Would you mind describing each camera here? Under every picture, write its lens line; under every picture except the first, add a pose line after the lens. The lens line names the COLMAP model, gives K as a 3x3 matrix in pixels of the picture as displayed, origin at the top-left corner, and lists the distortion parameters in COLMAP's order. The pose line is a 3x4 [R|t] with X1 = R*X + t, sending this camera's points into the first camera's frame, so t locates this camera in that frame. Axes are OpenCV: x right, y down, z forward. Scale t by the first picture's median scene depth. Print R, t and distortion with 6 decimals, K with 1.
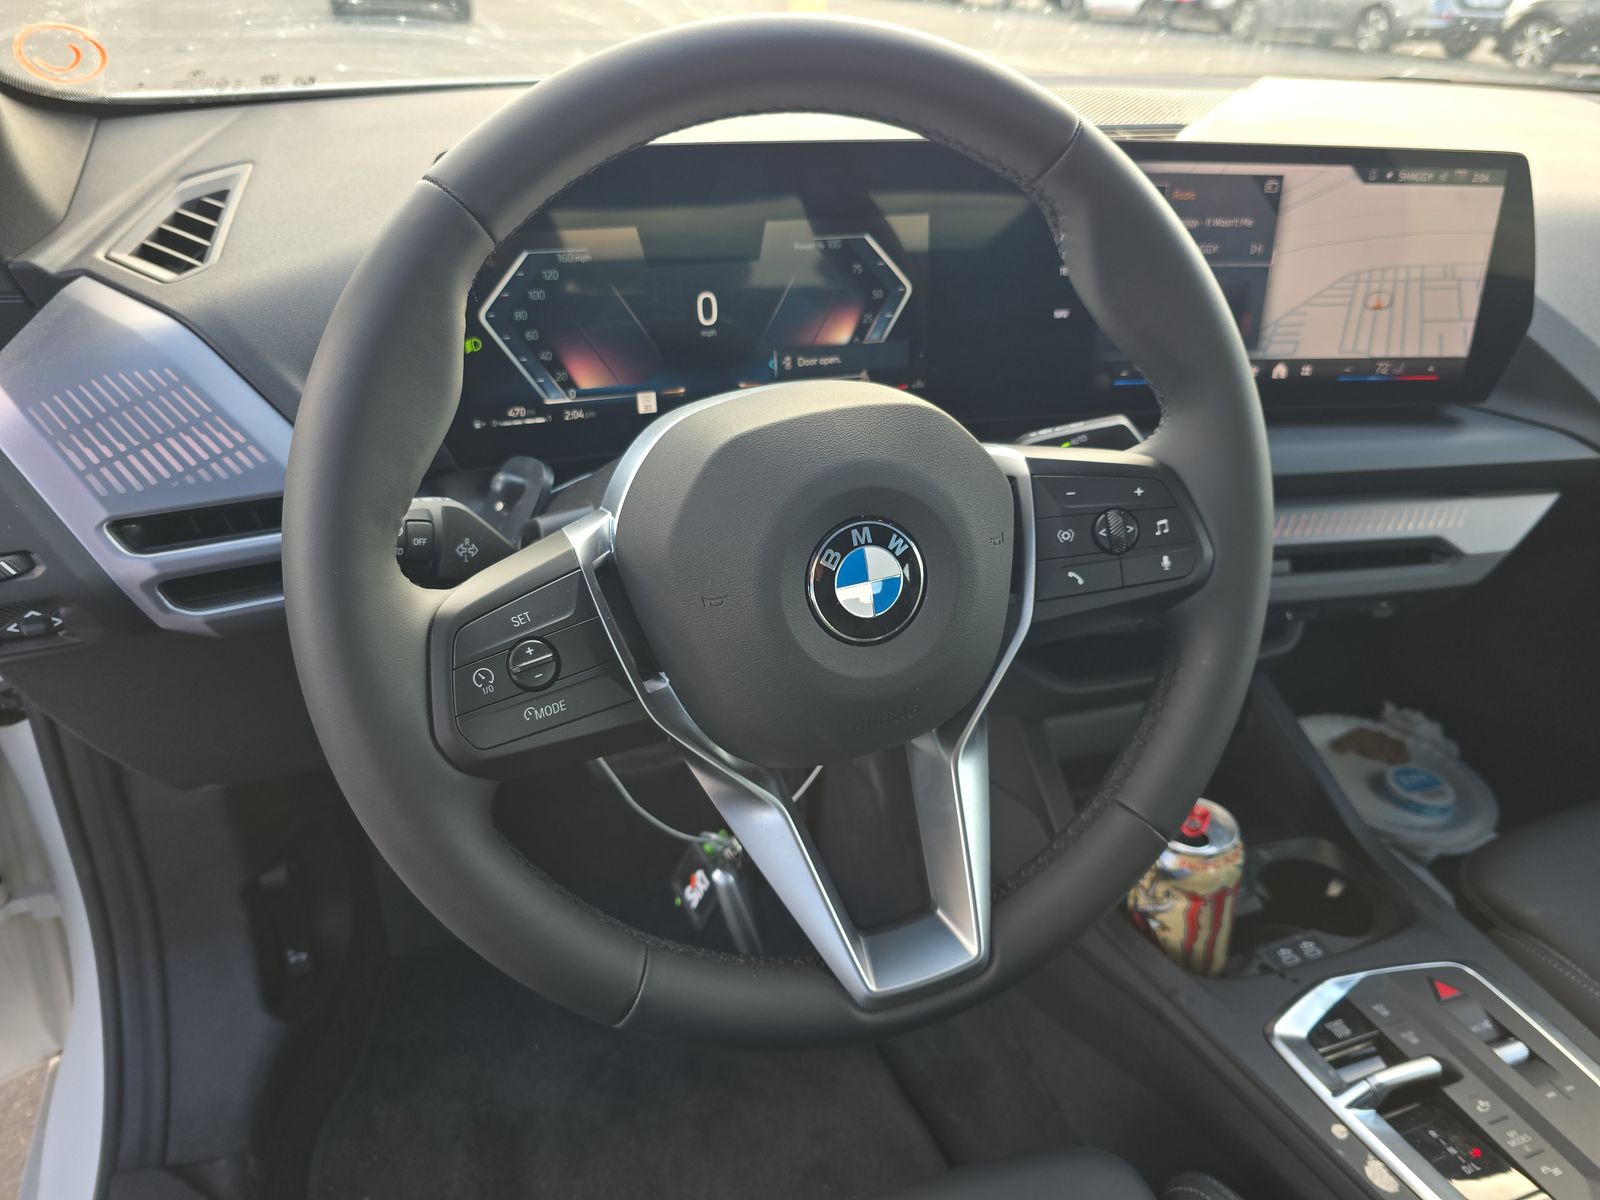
lens RADIAL K [[1070.7, 0, 776.1], [0, 1070.7, 565.6], [0, 0, 1]] dist [0.047376, -0.036241]
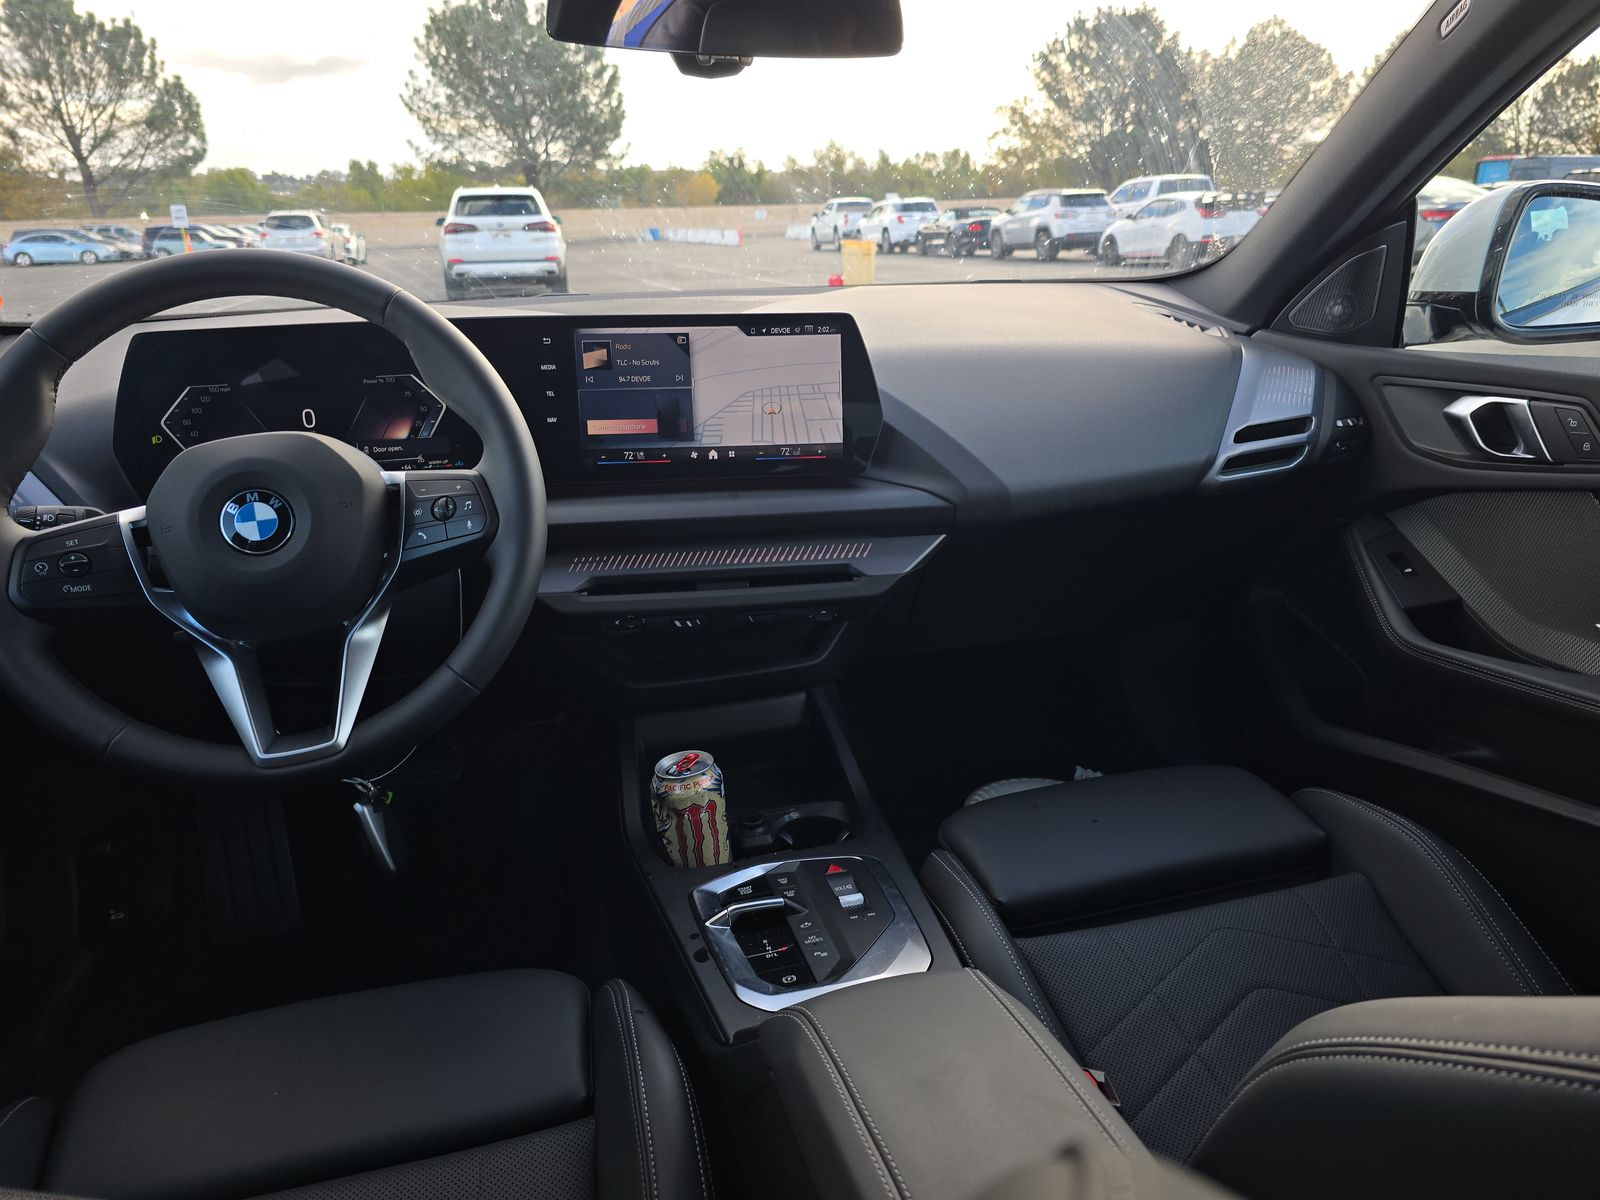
lens RADIAL K [[1070.7, 0, 793.2], [0, 1070.7, 598.4], [0, 0, 1]] dist [0.047376, -0.036241]
pose [[0.996263, -0.030388, -0.080855, 0.819641], [0.015199, 0.983140, -0.182221, 0.355114], [0.085029, 0.180311, 0.979928, -0.530199]]
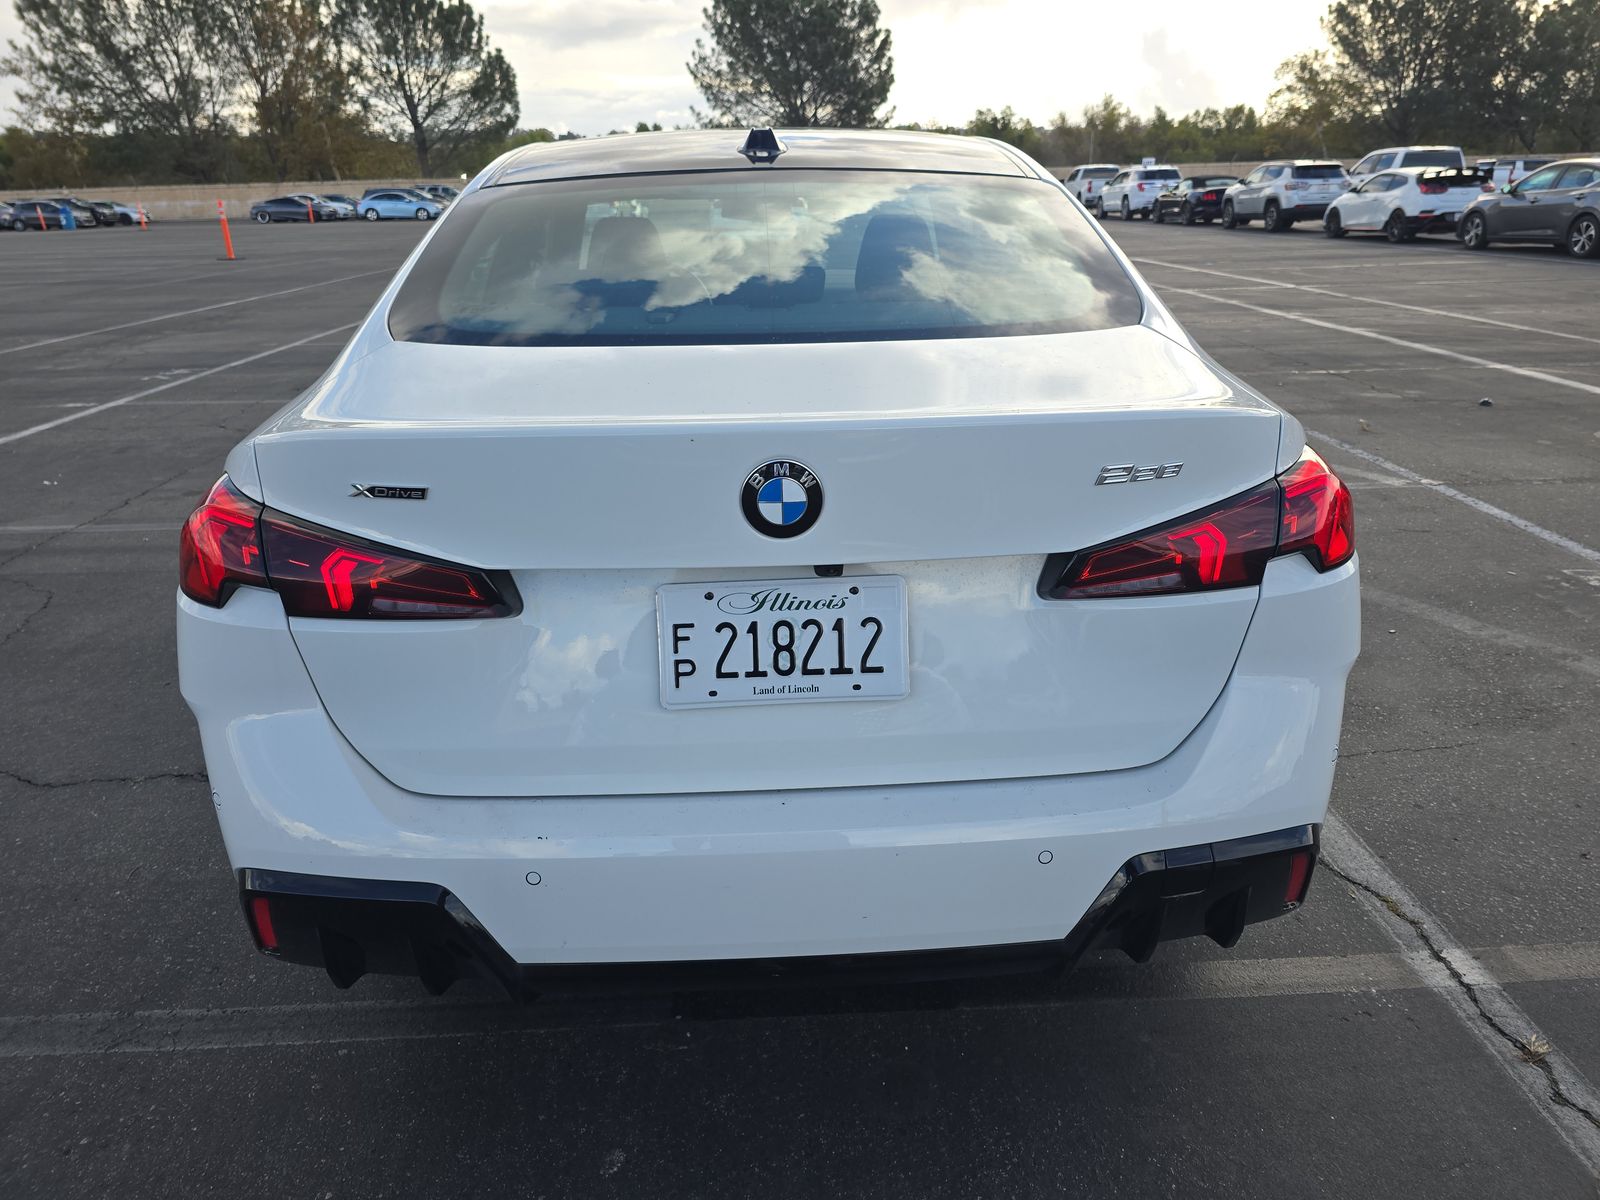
lens RADIAL K [[1070.7, 0, 803.7], [0, 1070.7, 599.4], [0, 0, 1]] dist [0.047376, -0.036241]
pose [[0.957671, 0.058507, -0.281856, 0.870674], [-0.101150, 0.985085, -0.139198, 0.409166], [0.269508, 0.161816, 0.949306, -0.643220]]
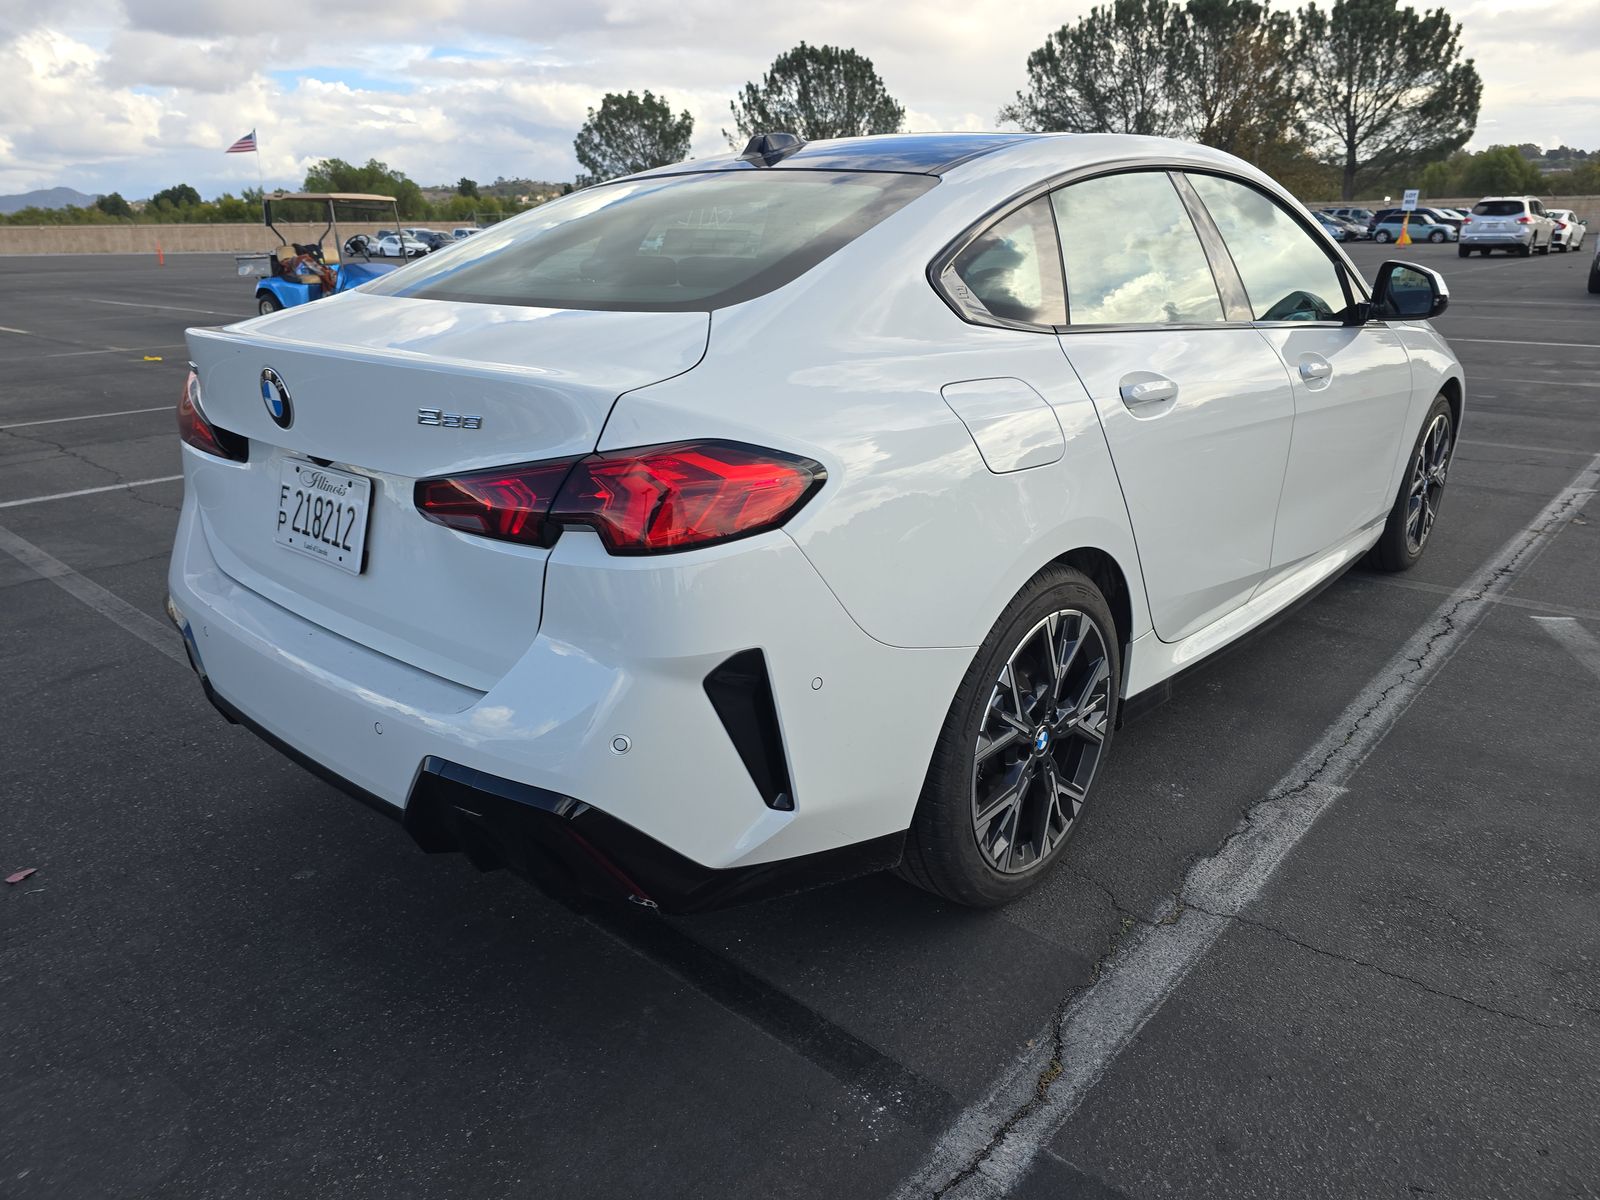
lens RADIAL K [[1070.7, 0, 823.0], [0, 1070.7, 597.3], [0, 0, 1]] dist [0.047376, -0.036241]
pose [[0.496966, 0.252292, -0.830285, 0.943485], [-0.409641, 0.911691, 0.031839, 0.390264], [0.764996, 0.324296, 0.556428, -0.598961]]
